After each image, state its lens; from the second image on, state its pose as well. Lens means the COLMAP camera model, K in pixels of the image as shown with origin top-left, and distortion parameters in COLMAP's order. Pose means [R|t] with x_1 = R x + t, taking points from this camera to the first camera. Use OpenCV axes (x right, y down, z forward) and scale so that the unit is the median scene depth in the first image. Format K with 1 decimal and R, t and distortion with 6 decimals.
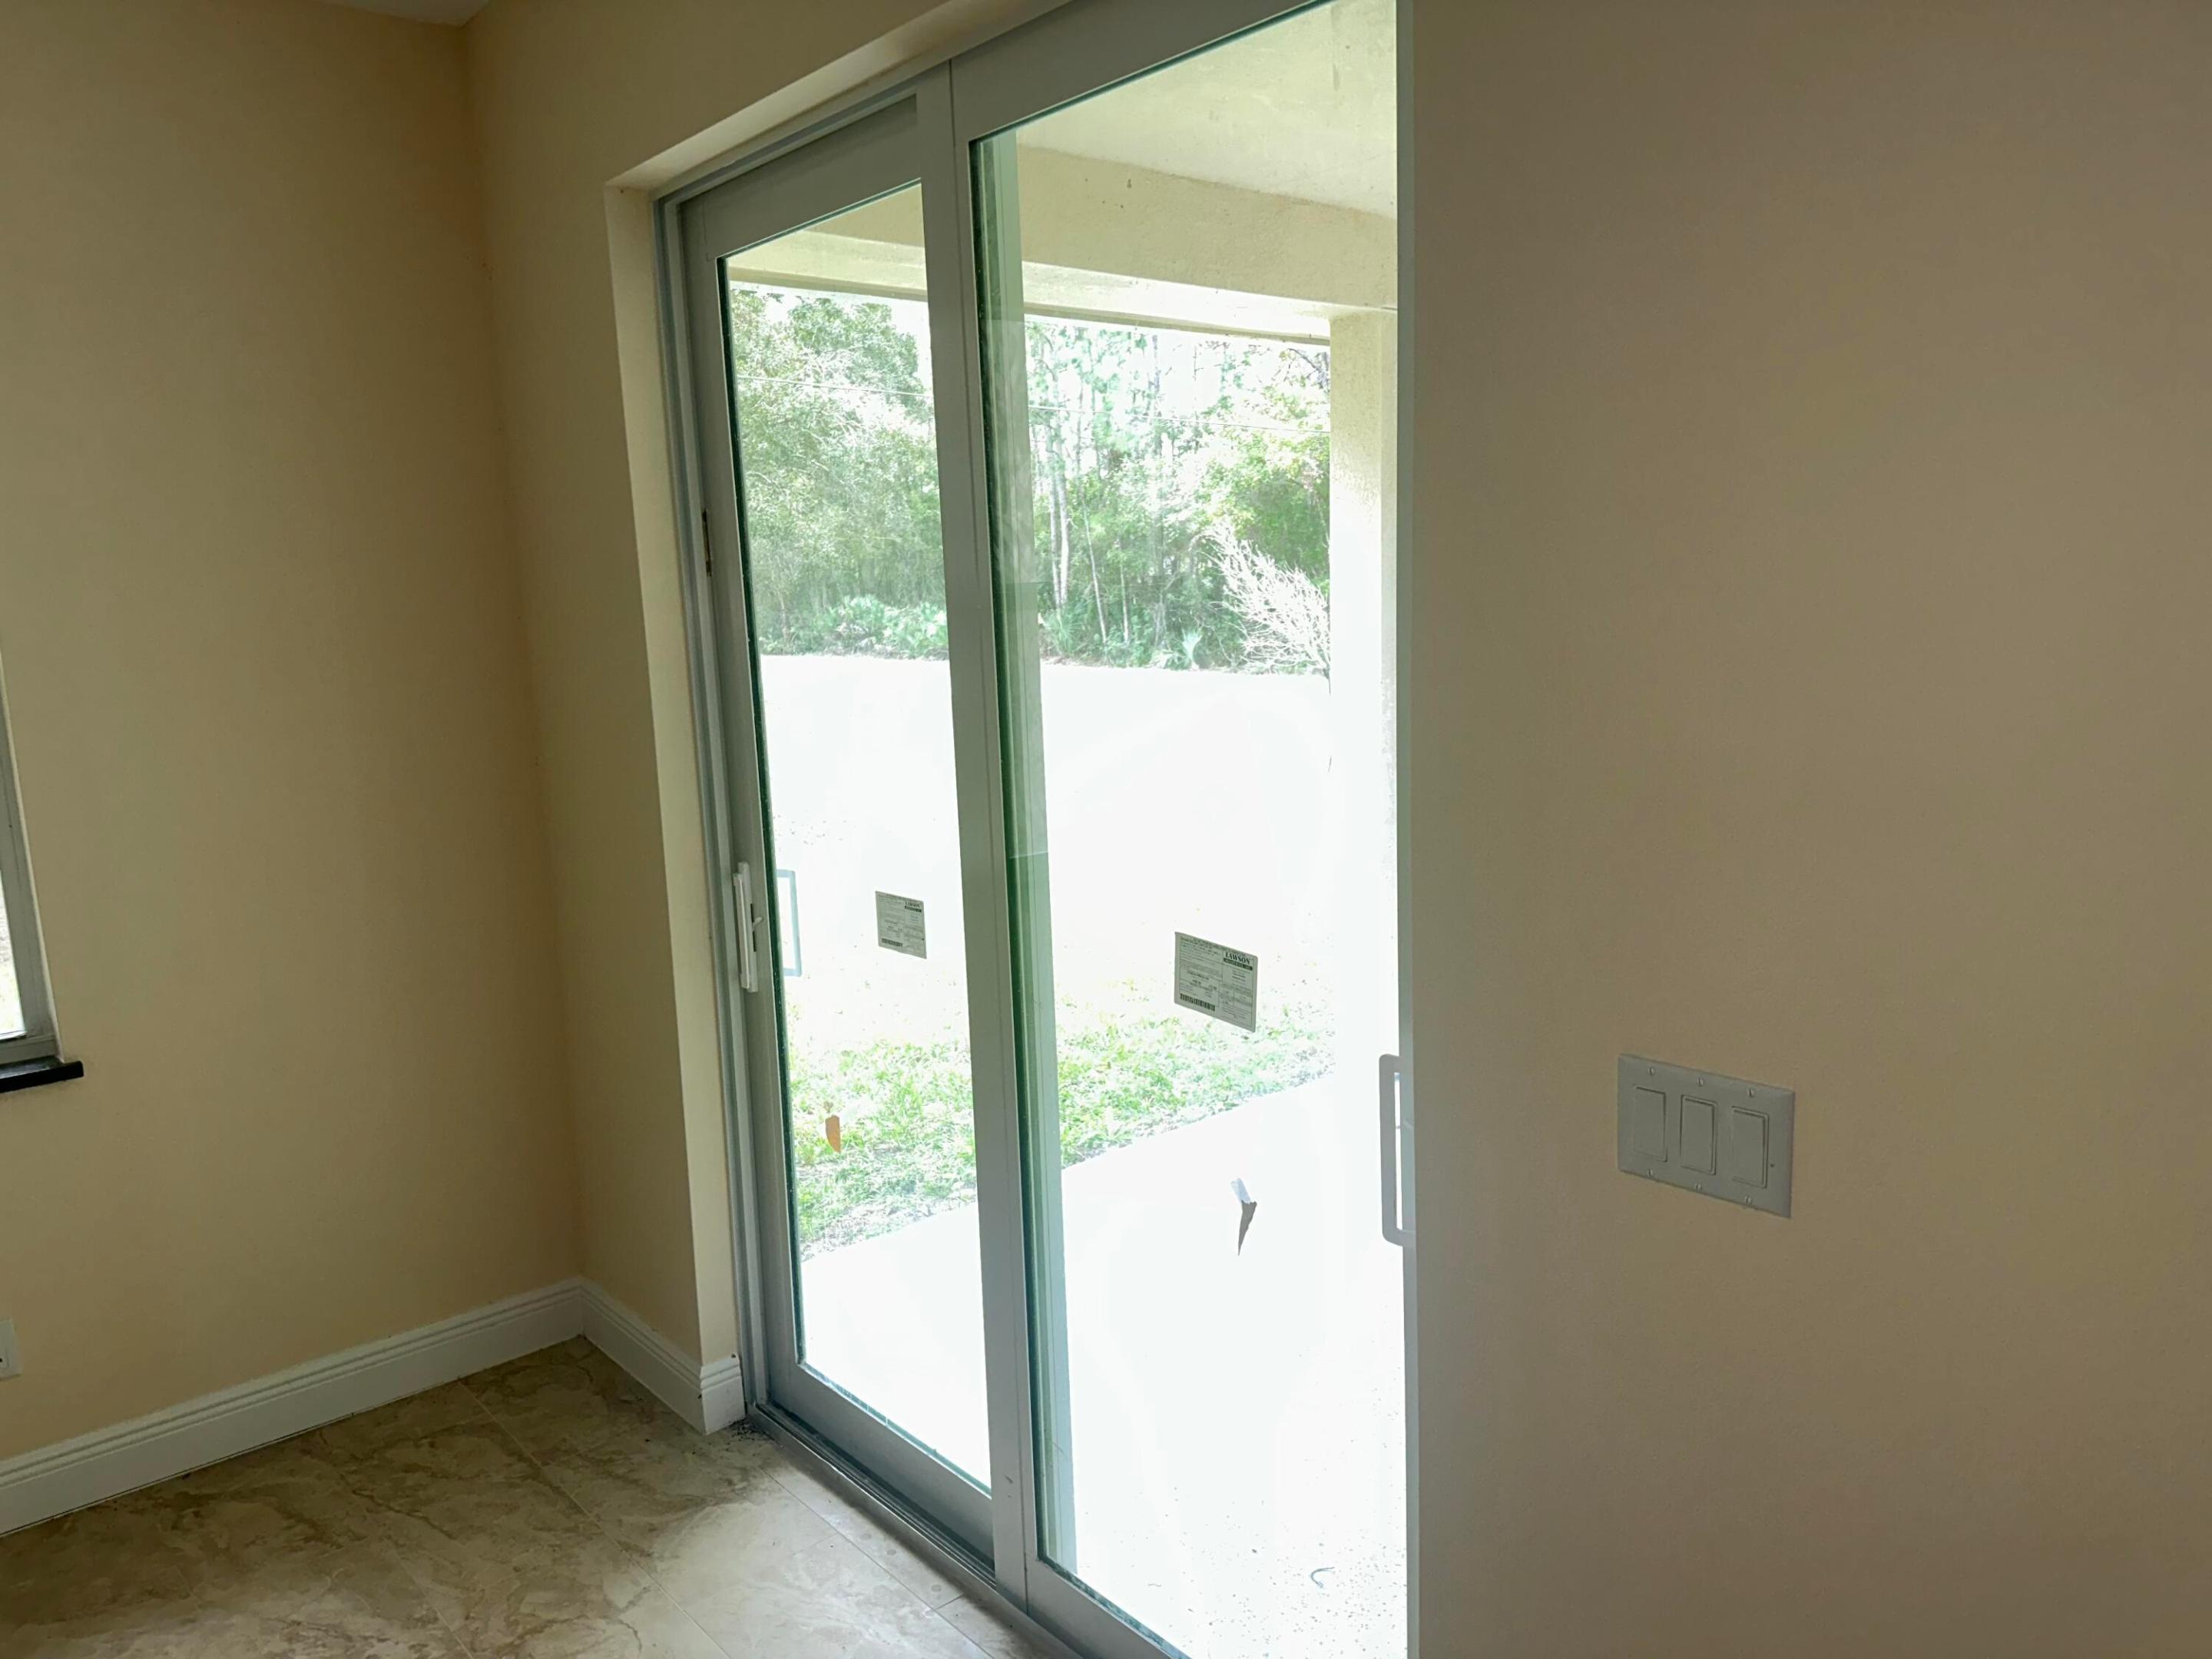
lens RADIAL K [[1556.3, 0, 1105.3], [0, 1556.3, 829.1], [0, 0, 1]] dist [0.000415, -0.002166]
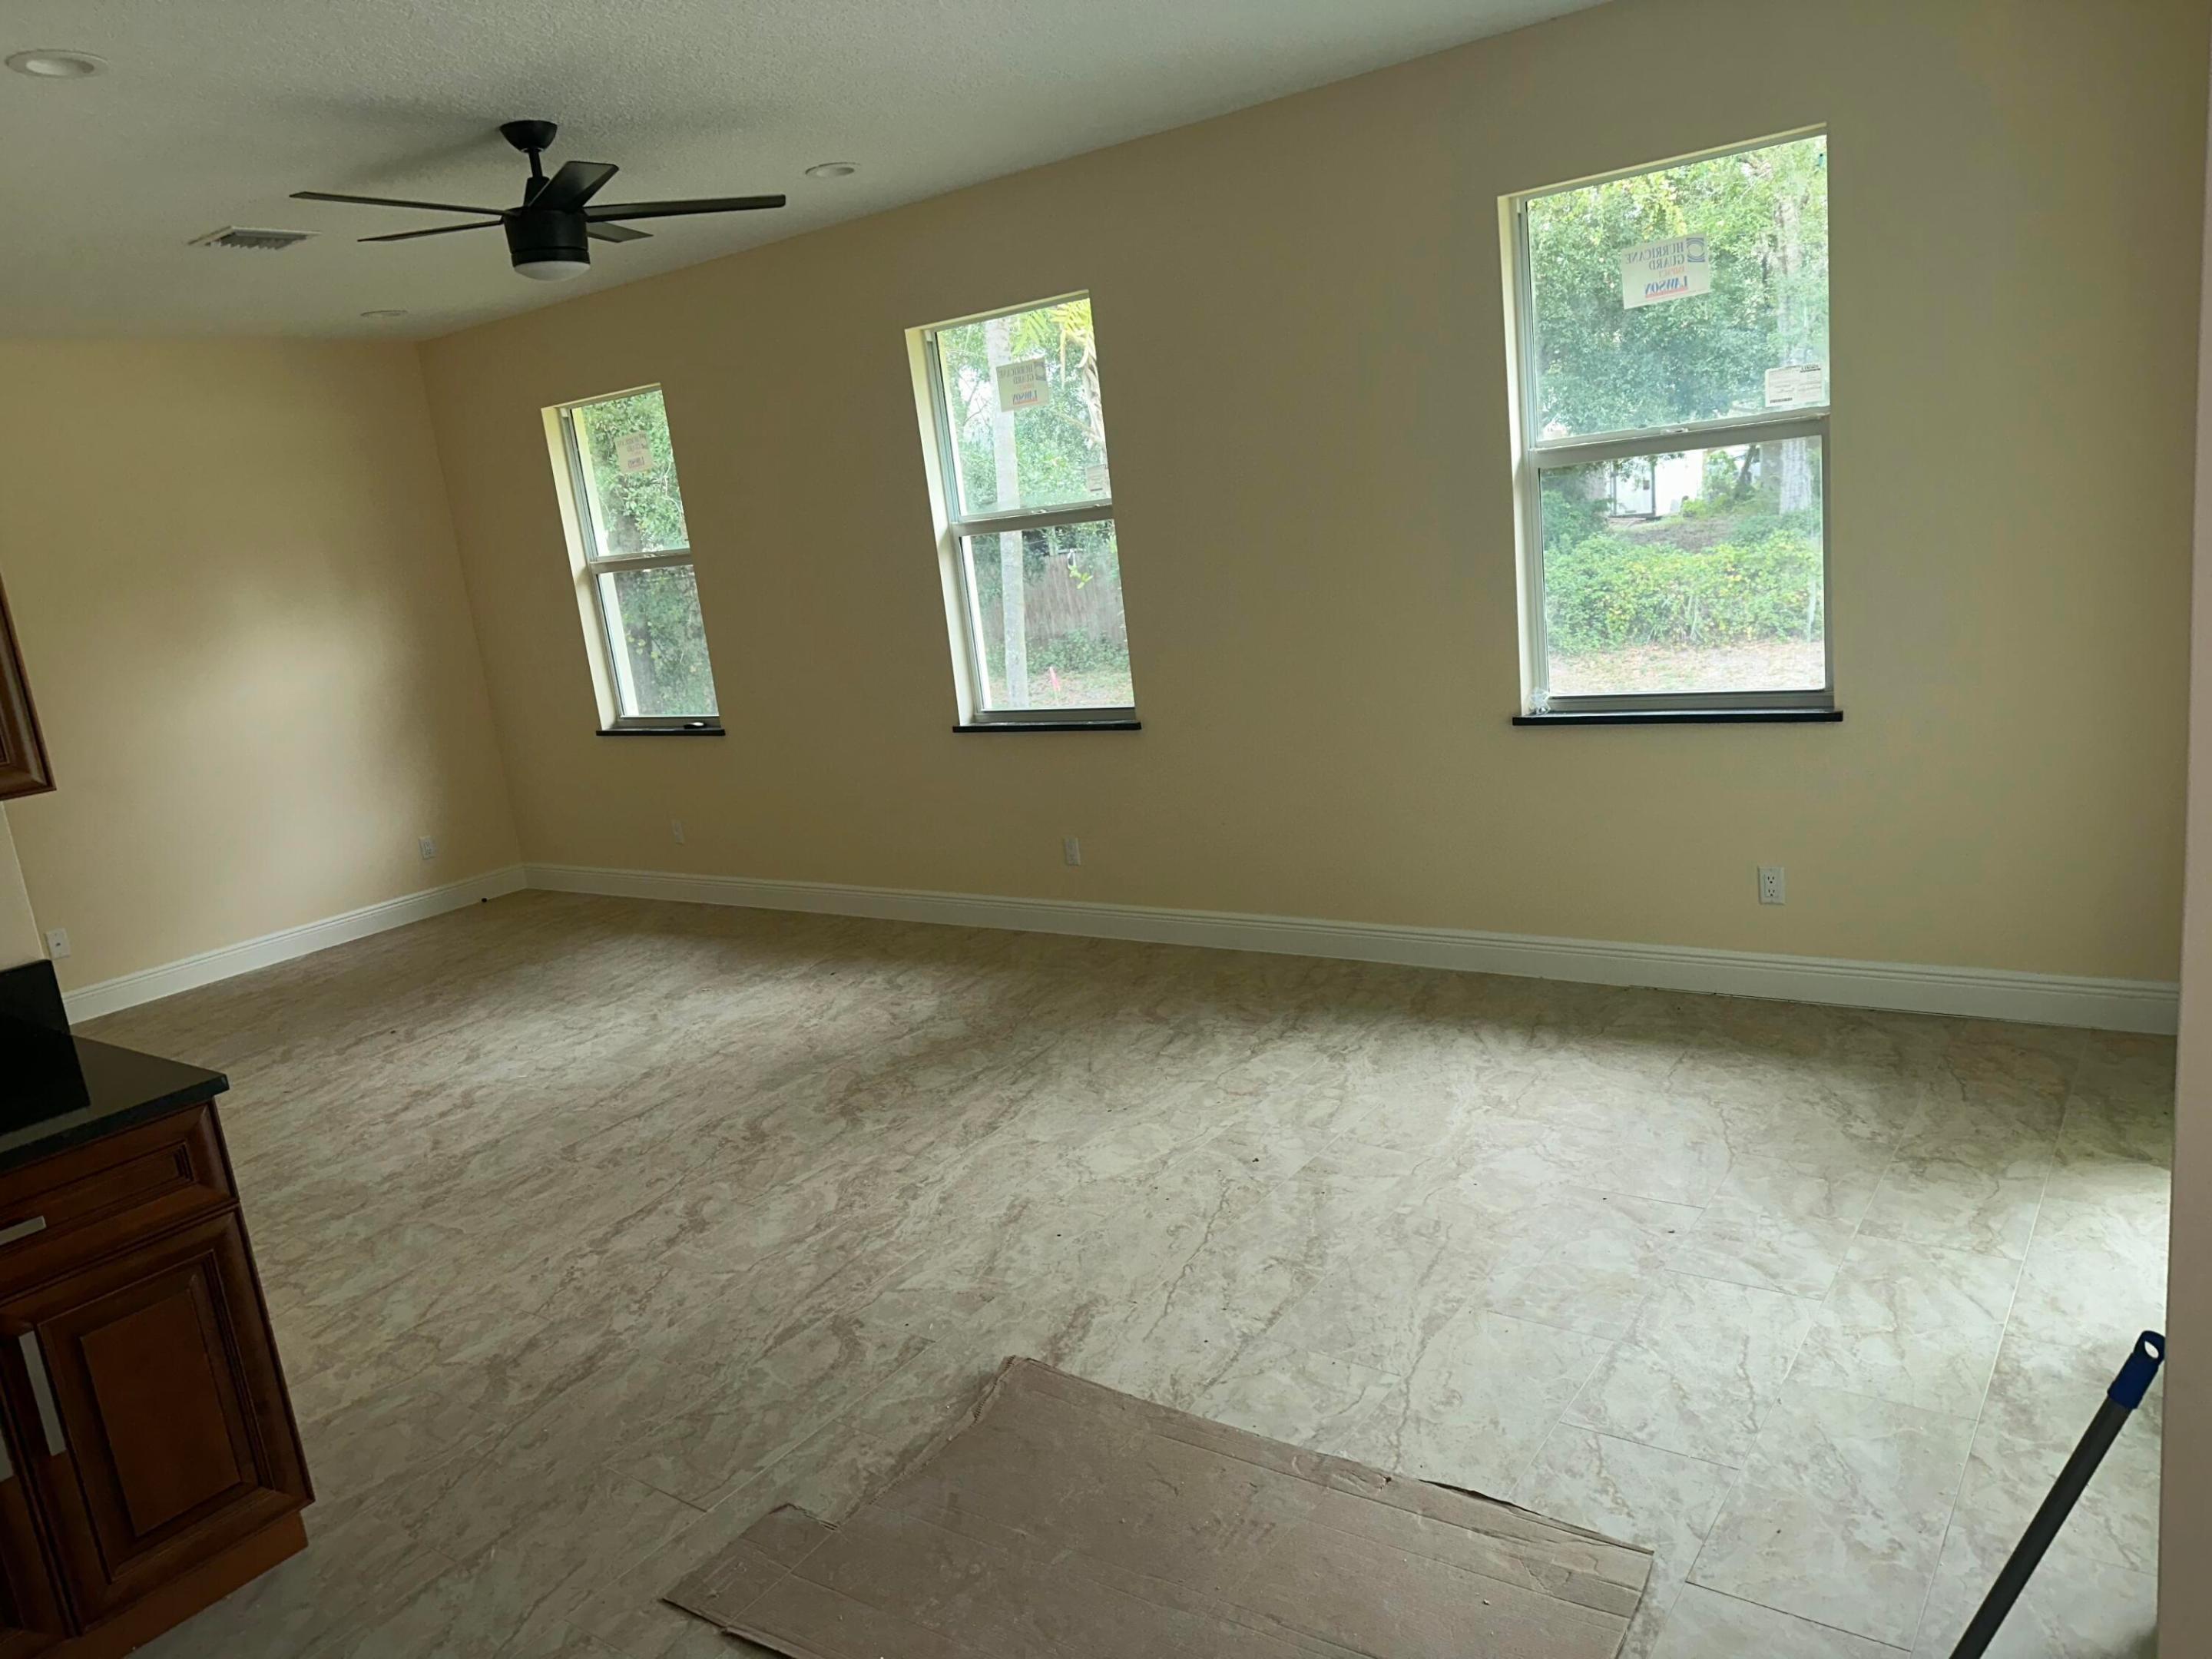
lens RADIAL K [[1556.3, 0, 1110.7], [0, 1556.3, 828.1], [0, 0, 1]] dist [0.000415, -0.002166]
pose [[0.248011, 0.211780, -0.945325, 0.587294], [-0.042345, 0.977250, 0.207822, -0.019741], [0.967831, -0.011512, 0.251336, -0.043023]]
